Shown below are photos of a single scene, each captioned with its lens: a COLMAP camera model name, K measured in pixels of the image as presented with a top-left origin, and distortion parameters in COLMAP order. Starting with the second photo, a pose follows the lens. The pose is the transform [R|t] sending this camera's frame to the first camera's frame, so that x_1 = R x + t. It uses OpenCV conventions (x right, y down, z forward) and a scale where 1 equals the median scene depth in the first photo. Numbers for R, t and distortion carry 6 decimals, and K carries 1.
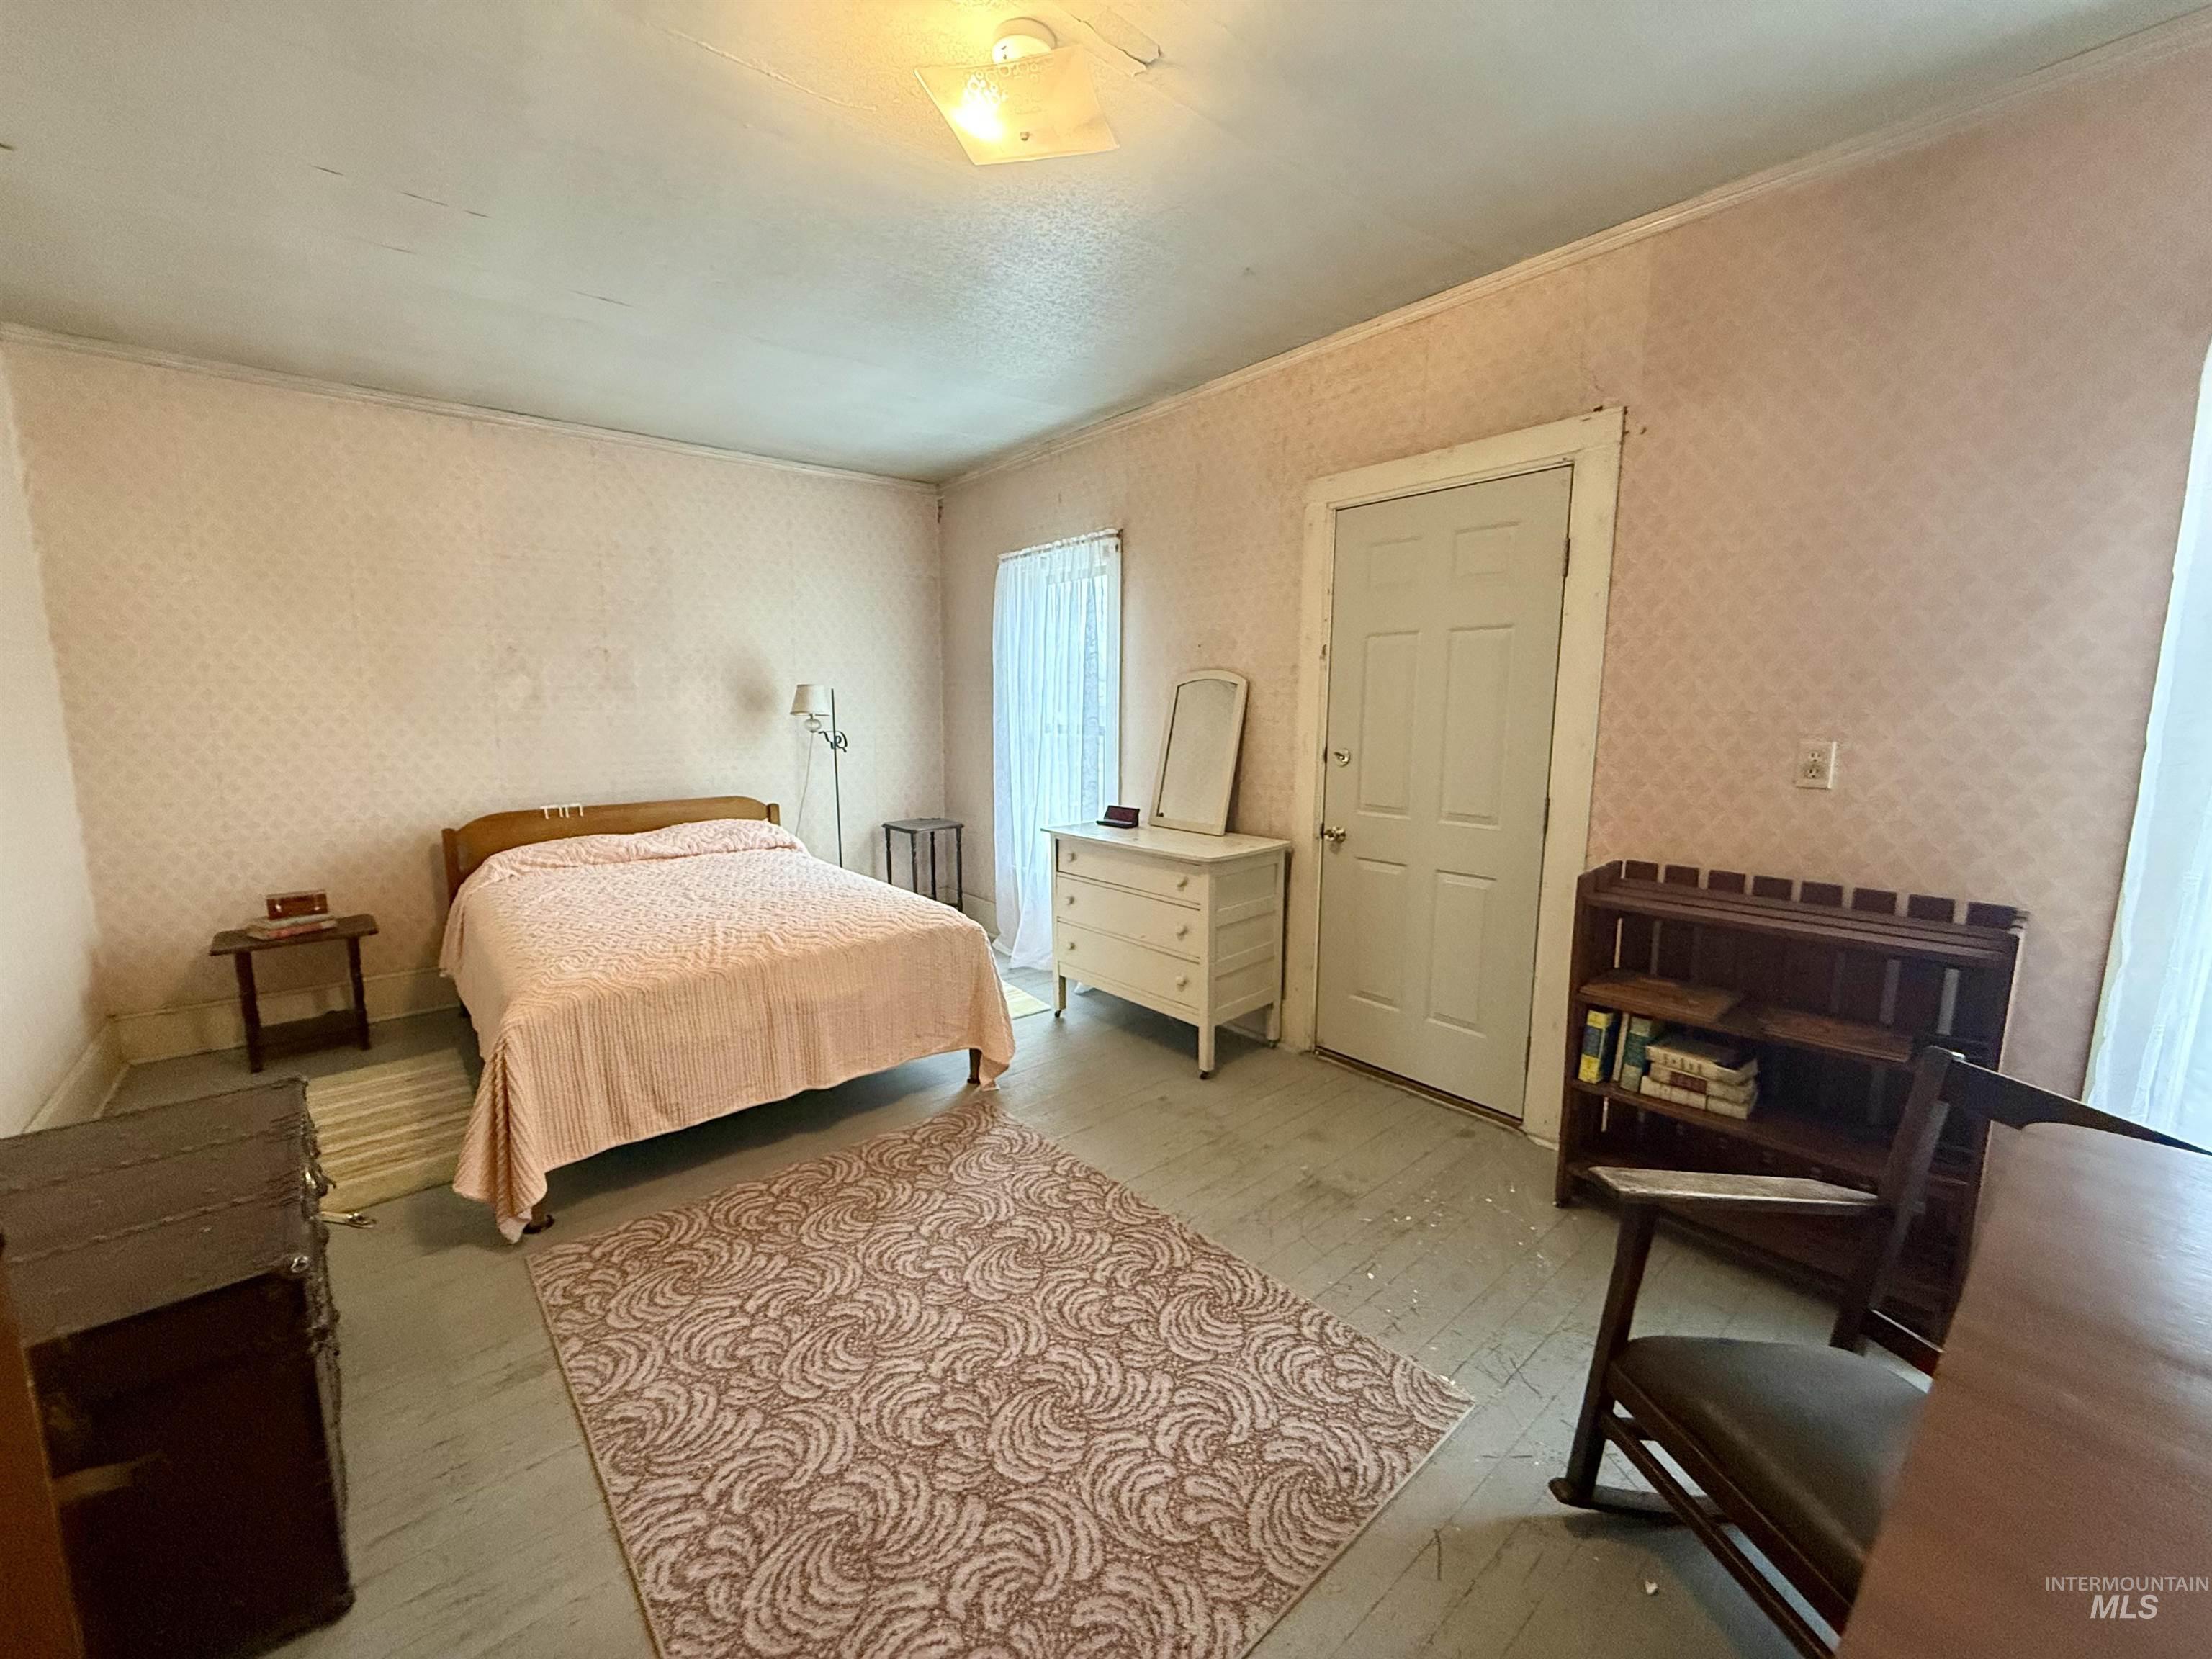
lens RADIAL K [[879.5, 0, 1114.0], [0, 879.5, 837.2], [0, 0, 1]] dist [-0.003657, 0.000067]
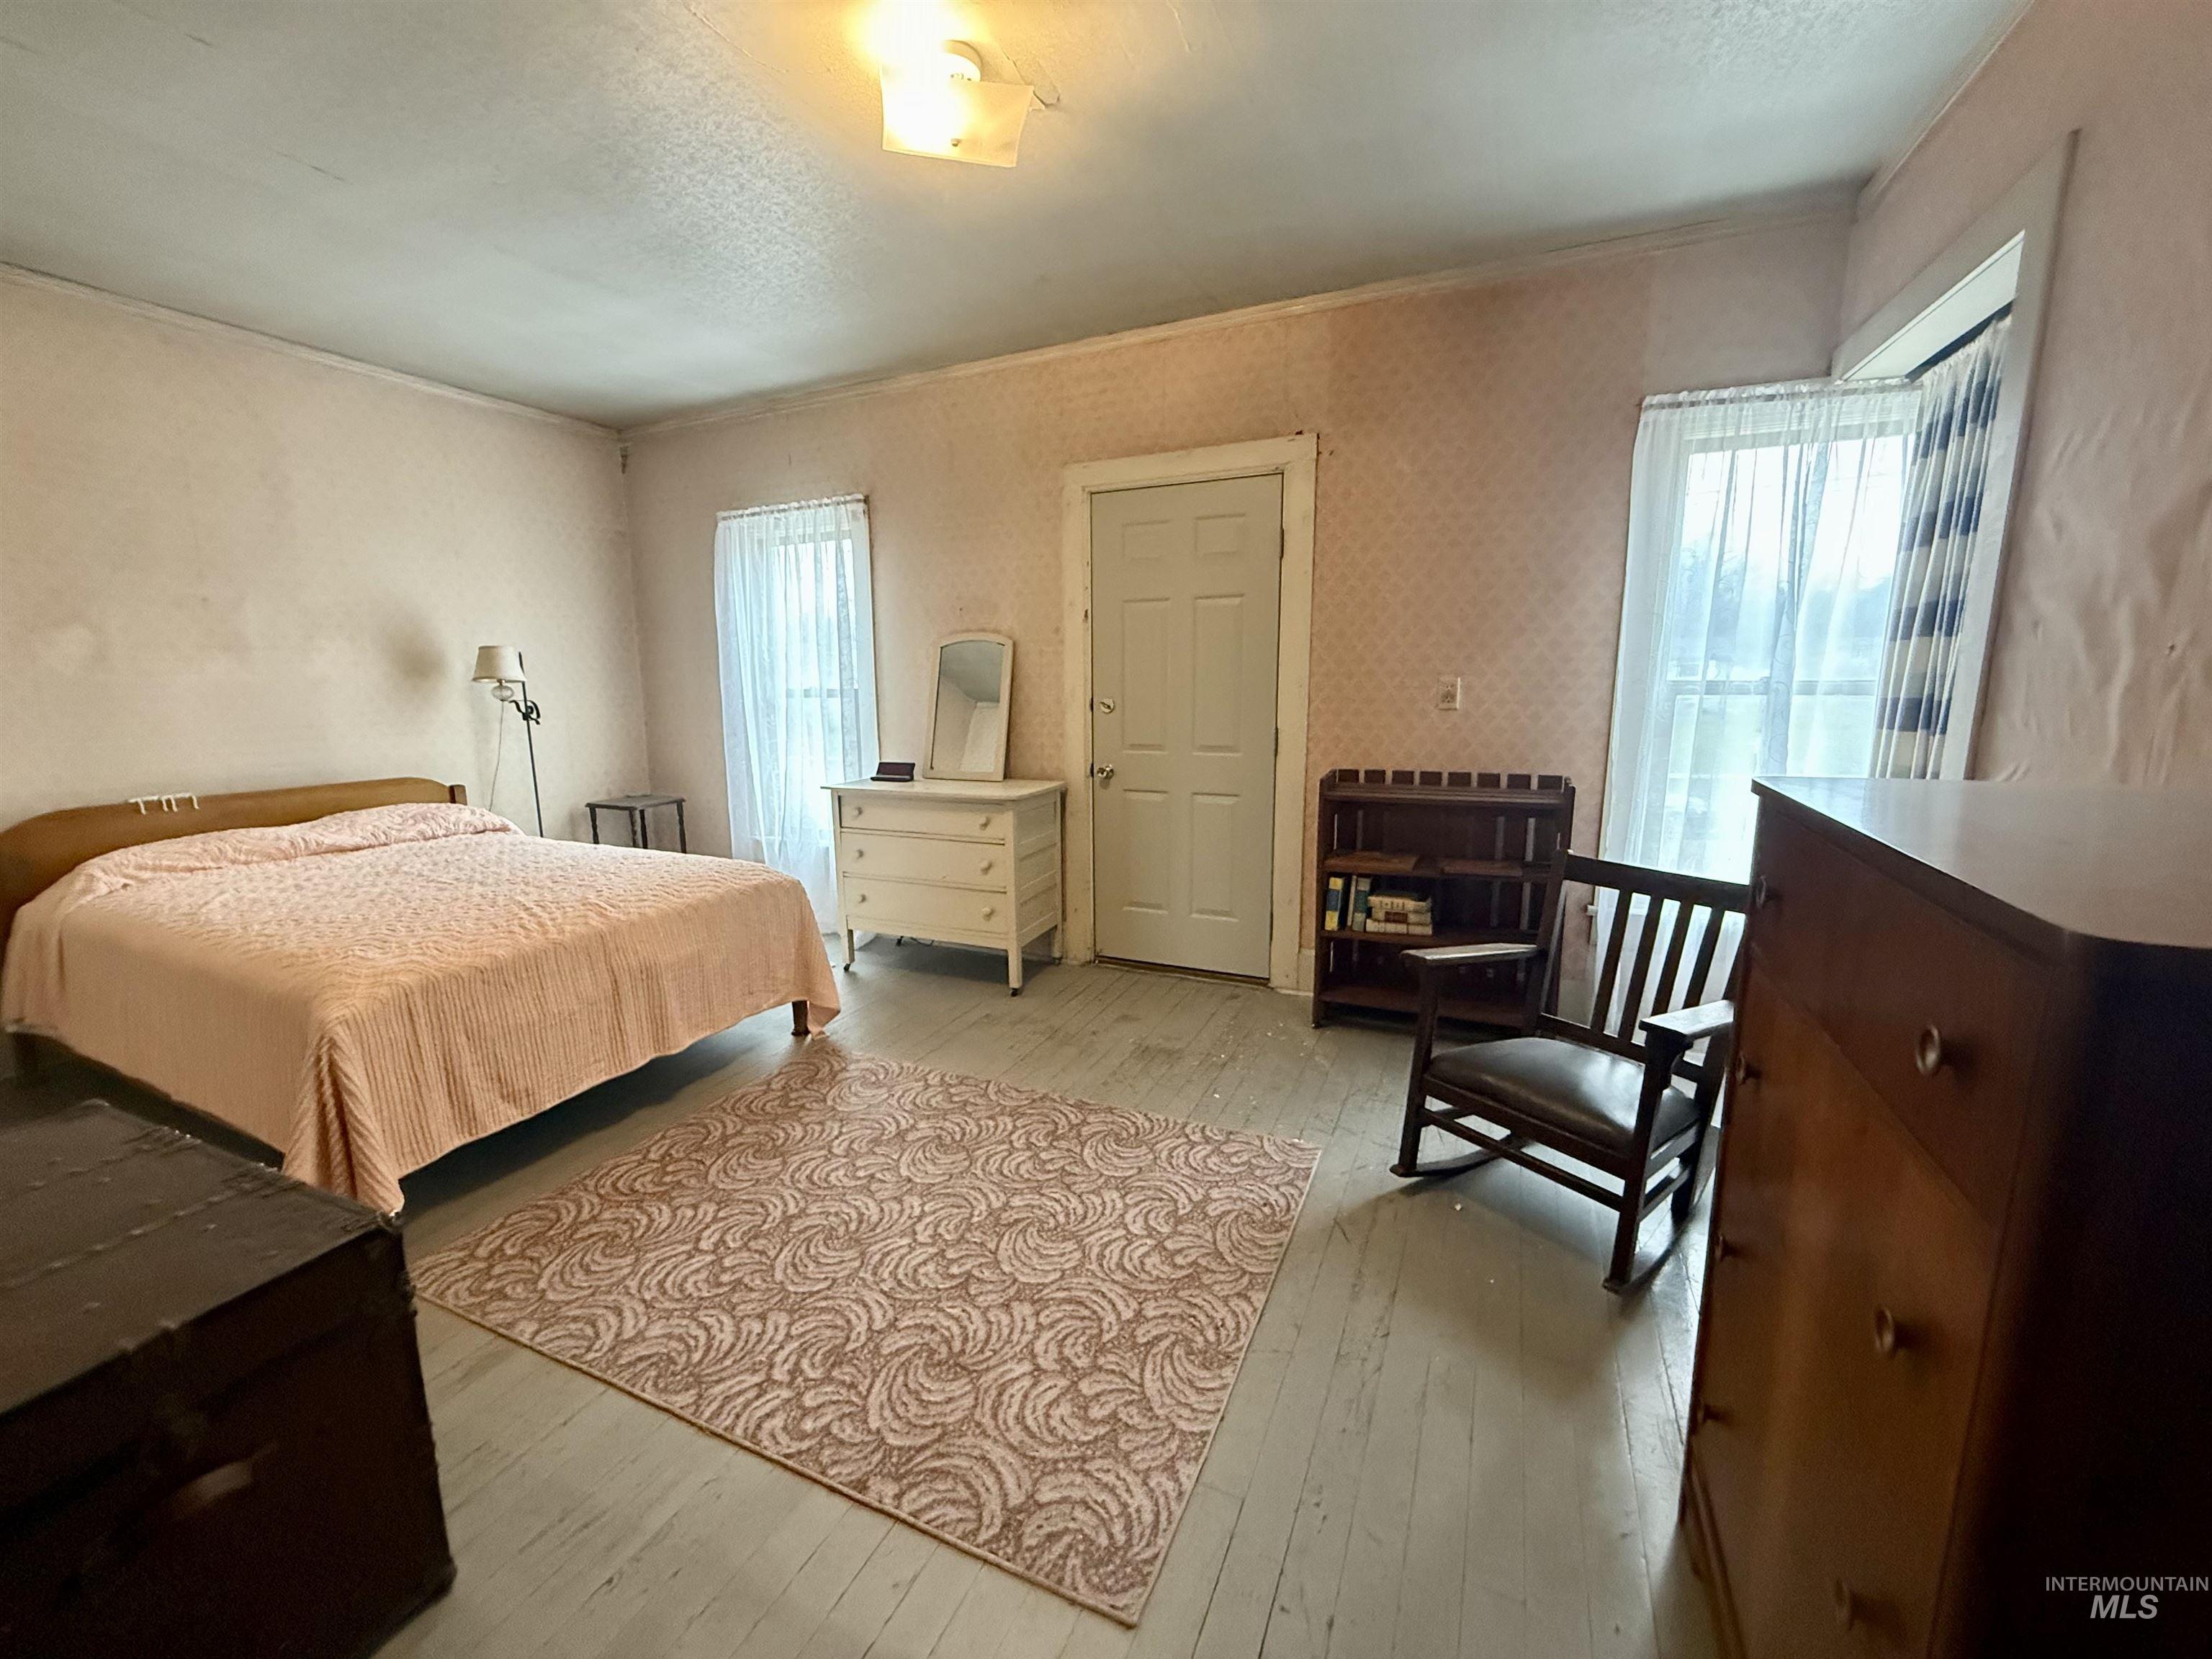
lens RADIAL K [[879.5, 0, 1104.7], [0, 879.5, 842.3], [0, 0, 1]] dist [-0.003657, 0.000067]
pose [[0.902978, -0.084323, 0.421331, -0.320778], [0.075561, 0.996436, 0.037481, 0.059238], [-0.422990, -0.002008, 0.906132, -0.085428]]
